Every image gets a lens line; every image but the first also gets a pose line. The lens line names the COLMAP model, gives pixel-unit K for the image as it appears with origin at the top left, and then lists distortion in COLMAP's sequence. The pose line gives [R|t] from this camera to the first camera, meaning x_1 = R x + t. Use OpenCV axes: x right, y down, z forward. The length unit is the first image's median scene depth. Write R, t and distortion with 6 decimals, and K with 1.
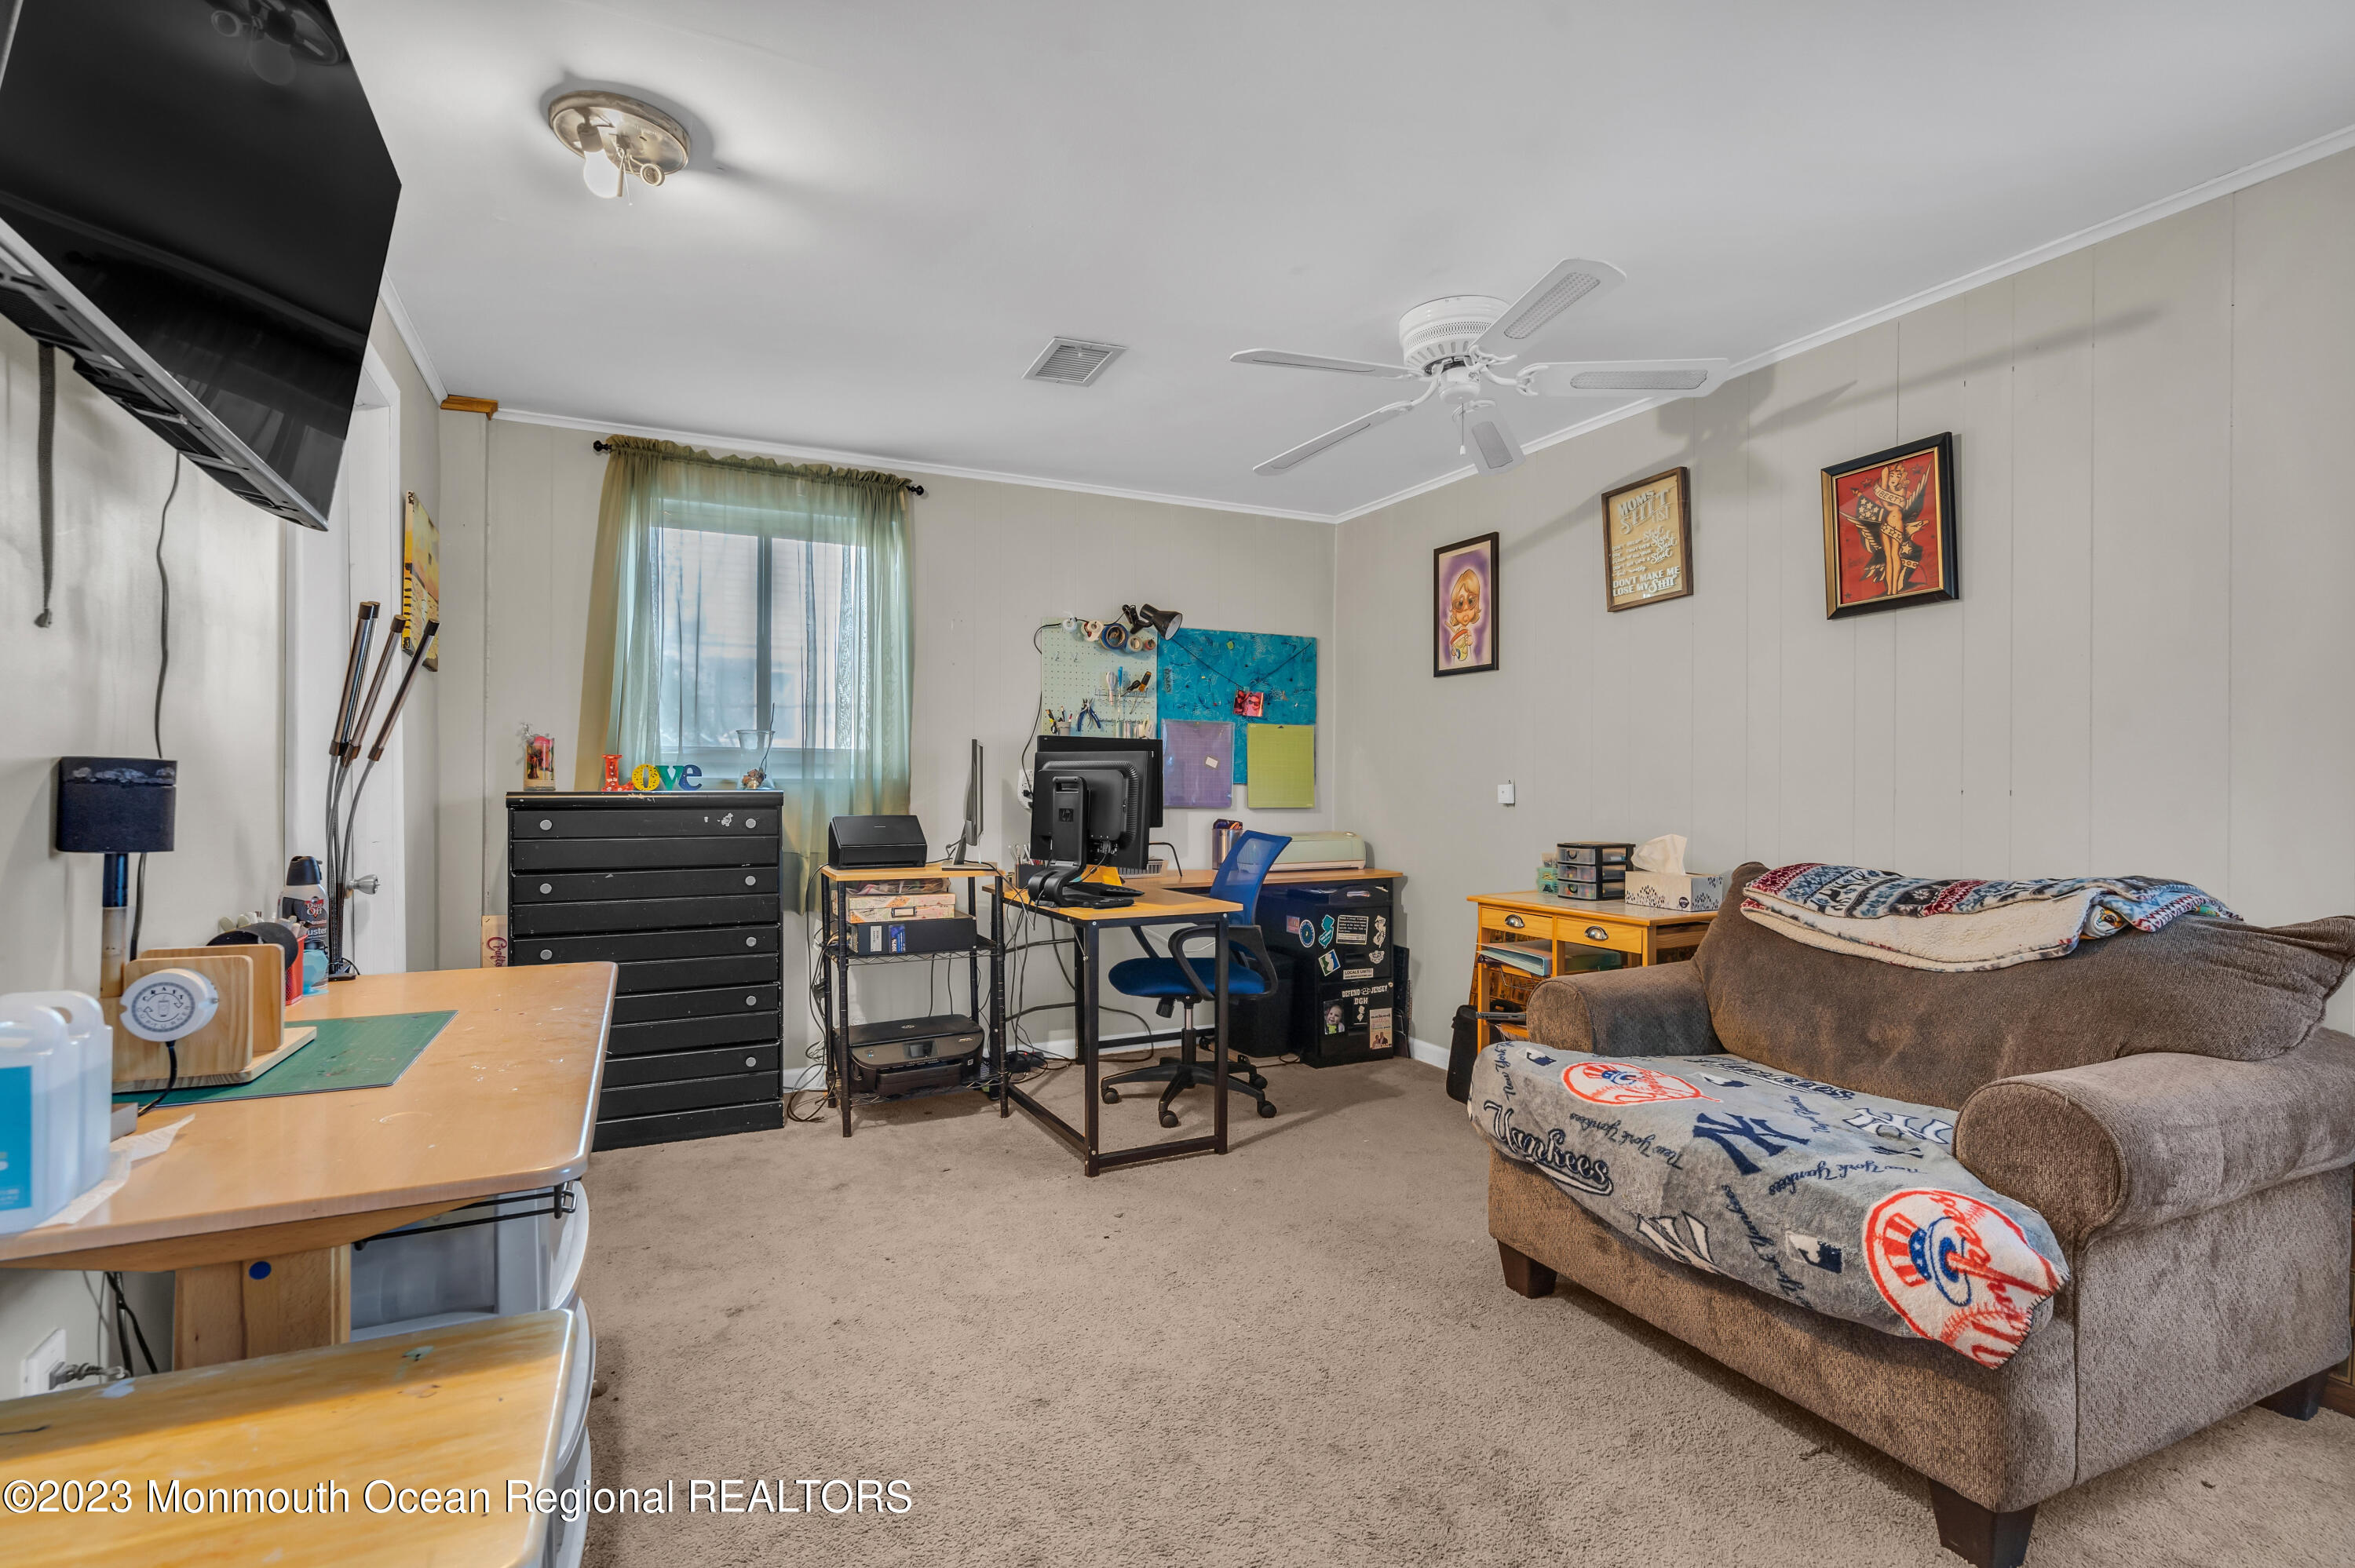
lens RADIAL K [[1108.0, 0, 1177.4], [0, 1108.0, 779.5], [0, 0, 1]] dist [-0.004894, 0.001685]
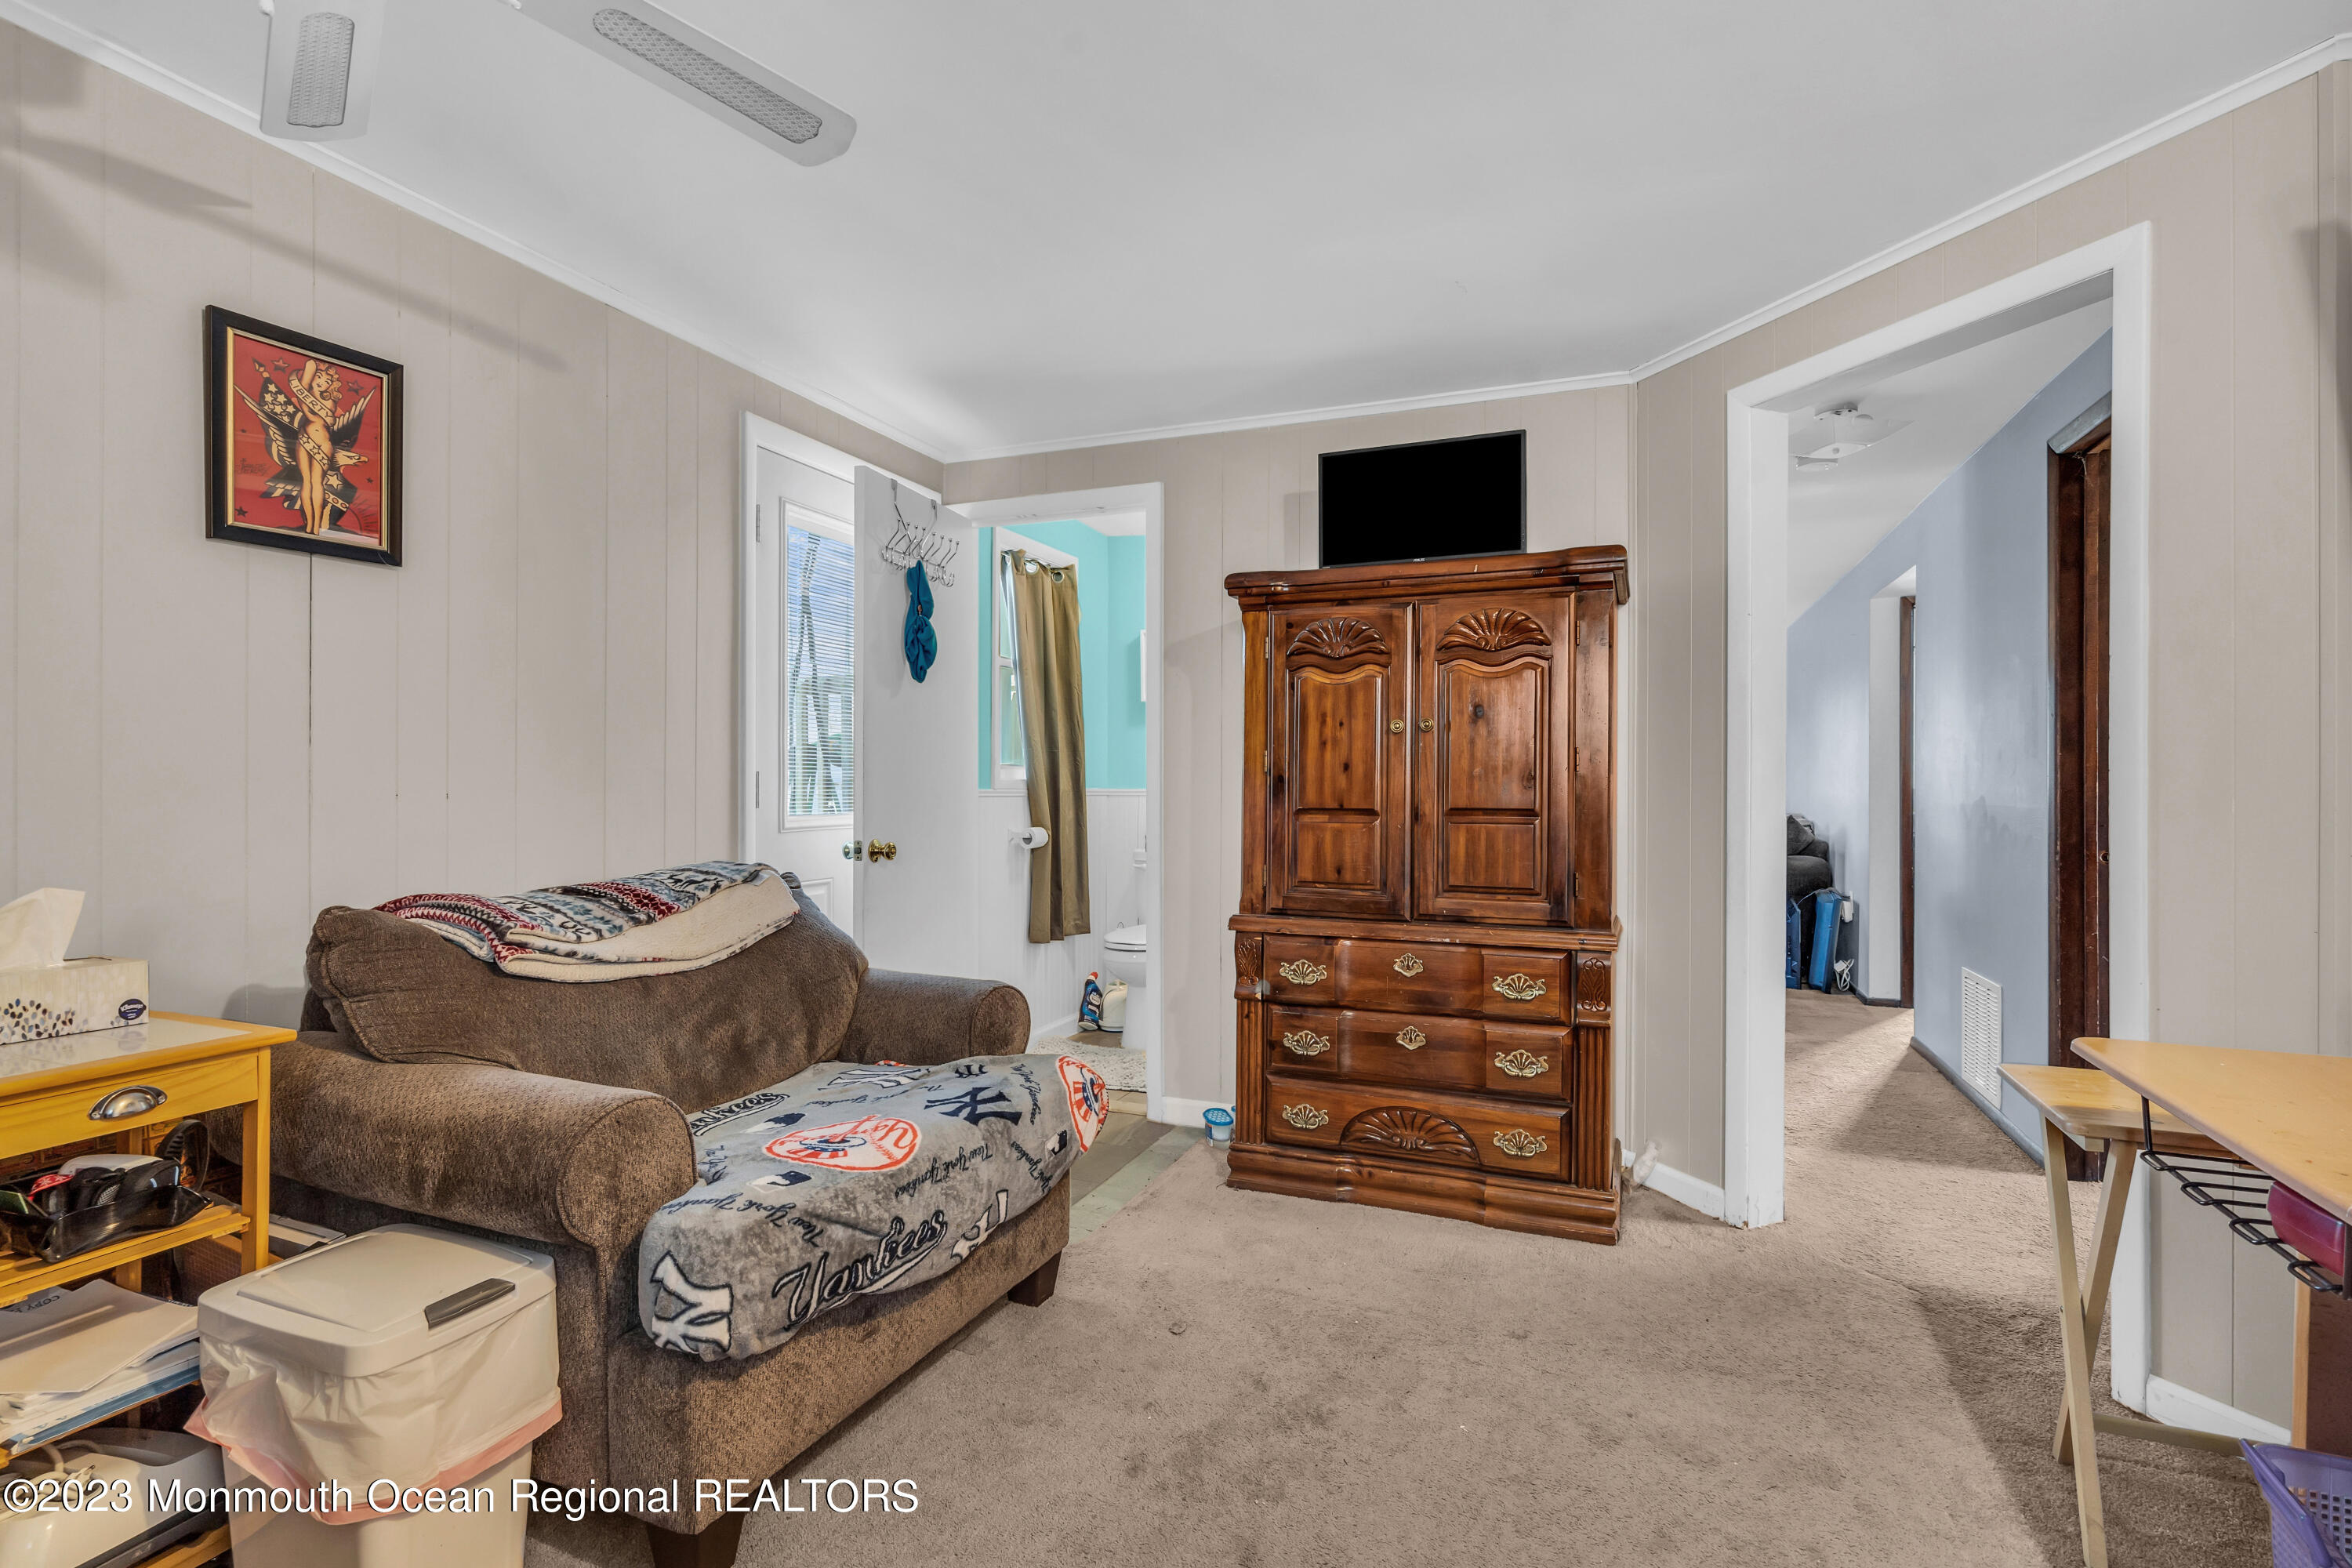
lens RADIAL K [[1106.7, 0, 1182.5], [0, 1106.7, 781.6], [0, 0, 1]] dist [-0.004894, 0.001685]
pose [[-0.670237, -0.000101, 0.742148, -0.317200], [-0.006636, 0.999961, -0.005857, 0.001081], [-0.742118, -0.008851, -0.670211, 1.117051]]
